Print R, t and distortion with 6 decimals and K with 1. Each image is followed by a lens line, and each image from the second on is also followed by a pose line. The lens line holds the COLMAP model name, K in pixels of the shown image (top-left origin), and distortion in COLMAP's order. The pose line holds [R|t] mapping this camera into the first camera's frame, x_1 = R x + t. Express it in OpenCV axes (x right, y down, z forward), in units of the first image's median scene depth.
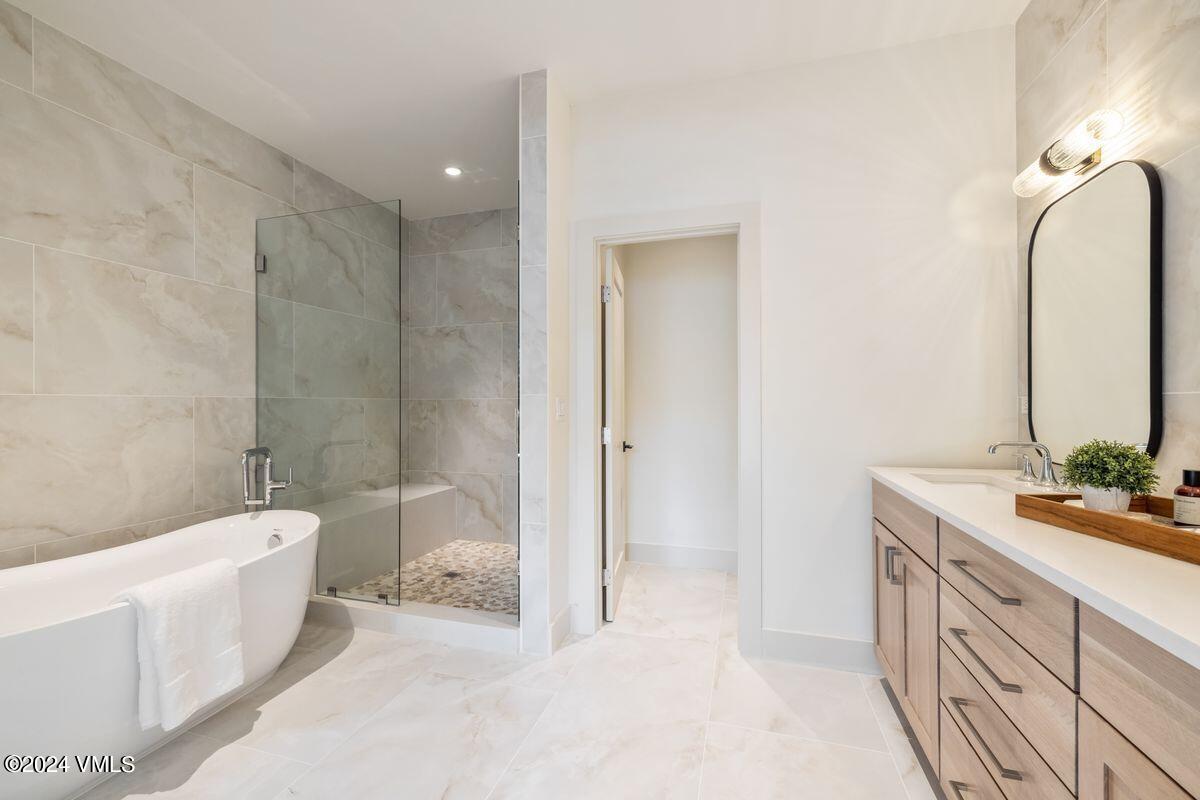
lens RADIAL K [[504.1, 0, 600.6], [0, 504.1, 403.9], [0, 0, 1]] dist [0.000866, 0.000071]
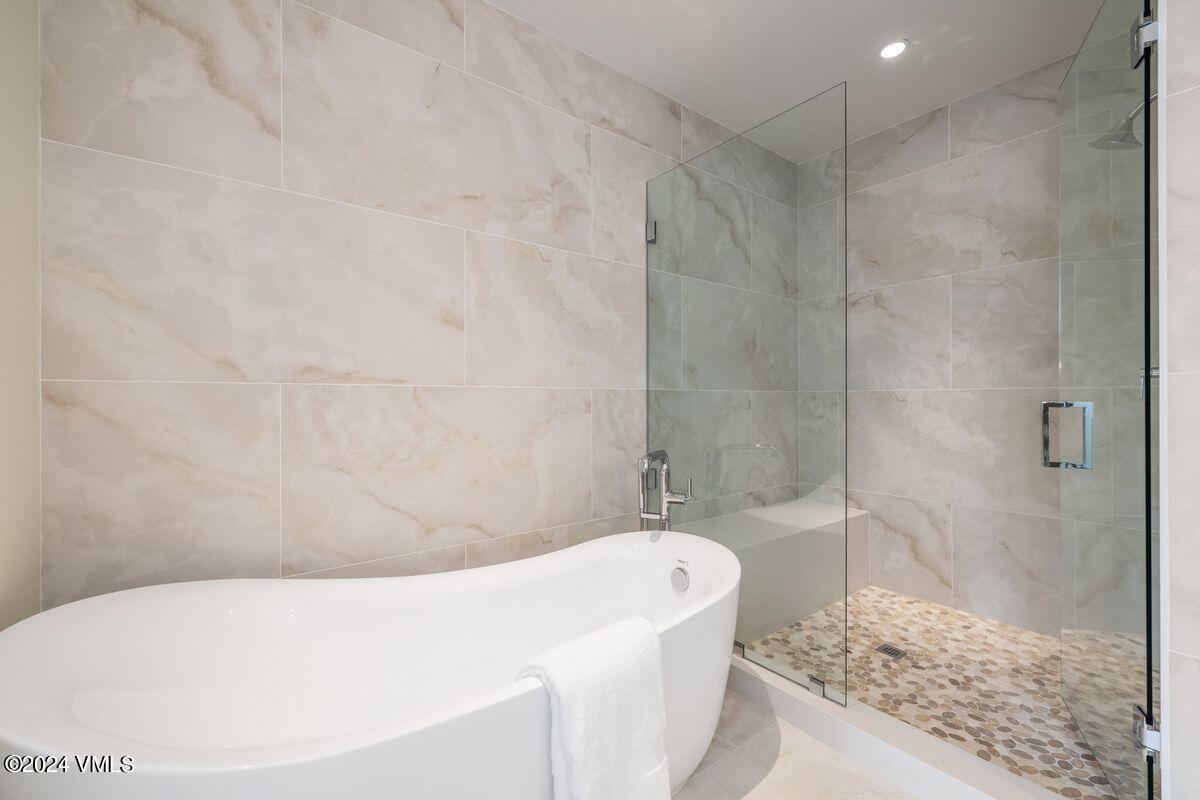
lens RADIAL K [[509.0, 0, 600.0], [0, 509.0, 400.0], [0, 0, 1]] dist [0.001371, 0.000486]
pose [[0.812368, -0.000210, -0.583145, -0.237308], [0.000105, 1.000000, -0.000214, 0.005042], [0.583145, 0.000113, 0.812368, 0.245823]]
